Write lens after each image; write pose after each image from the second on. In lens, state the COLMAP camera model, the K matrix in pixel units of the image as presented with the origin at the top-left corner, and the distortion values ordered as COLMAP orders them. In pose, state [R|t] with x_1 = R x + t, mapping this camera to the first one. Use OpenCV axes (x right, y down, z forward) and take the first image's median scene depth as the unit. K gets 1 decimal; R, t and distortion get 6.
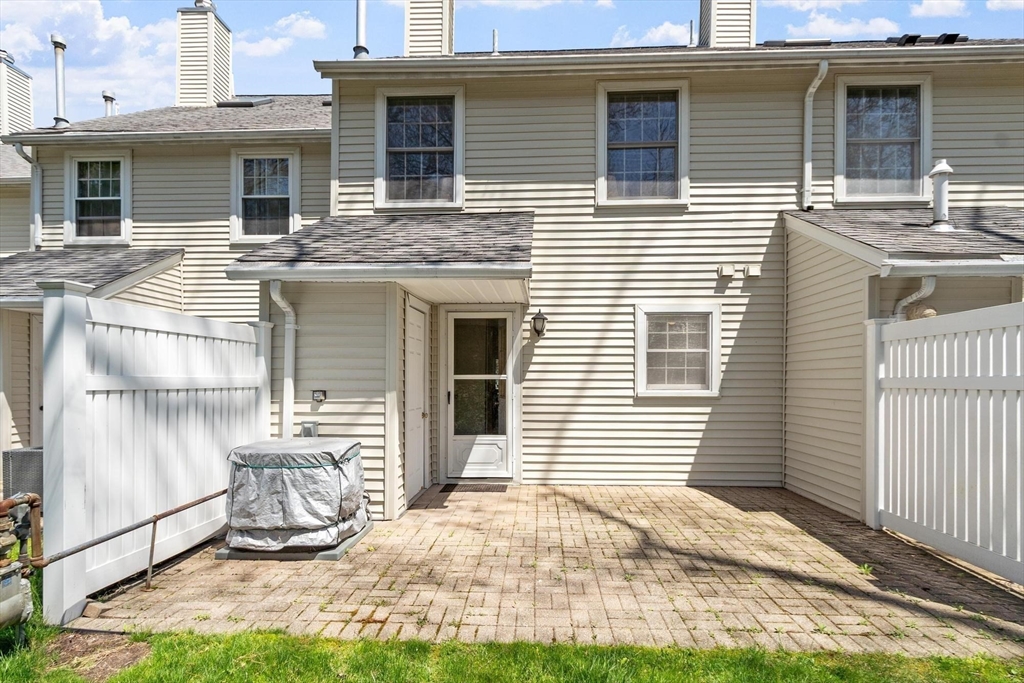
lens RADIAL K [[489.4, 0, 512.6], [0, 489.4, 377.3], [0, 0, 1]] dist [-0.002201, -0.000142]
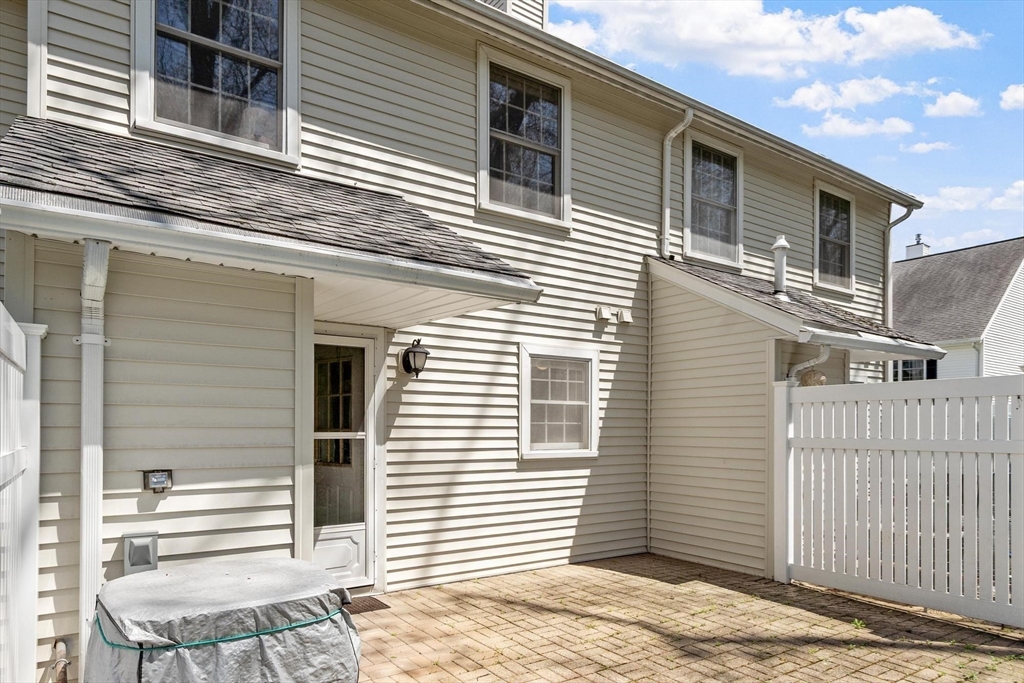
lens RADIAL K [[630.5, 0, 508.2], [0, 630.5, 423.7], [0, 0, 1]] dist [0.004122, 0.000752]
pose [[0.801516, 0.004971, 0.597953, -0.375375], [-0.005228, 0.999985, -0.001306, -0.016809], [-0.597951, -0.002079, 0.801530, 0.194290]]
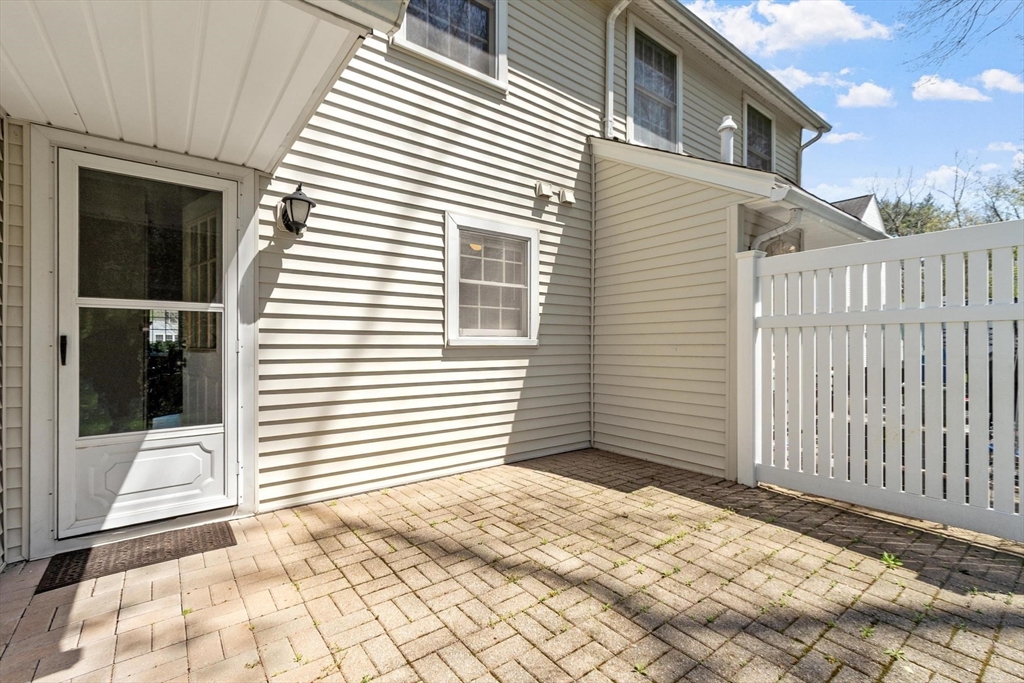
lens RADIAL K [[455.6, 0, 514.7], [0, 455.6, 344.3], [0, 0, 1]] dist [-0.001878, 0.000052]
pose [[0.764698, -0.001169, 0.644388, -0.085482], [-0.002749, 0.999983, 0.005076, 0.033779], [-0.644383, -0.005653, 0.764682, 0.452746]]
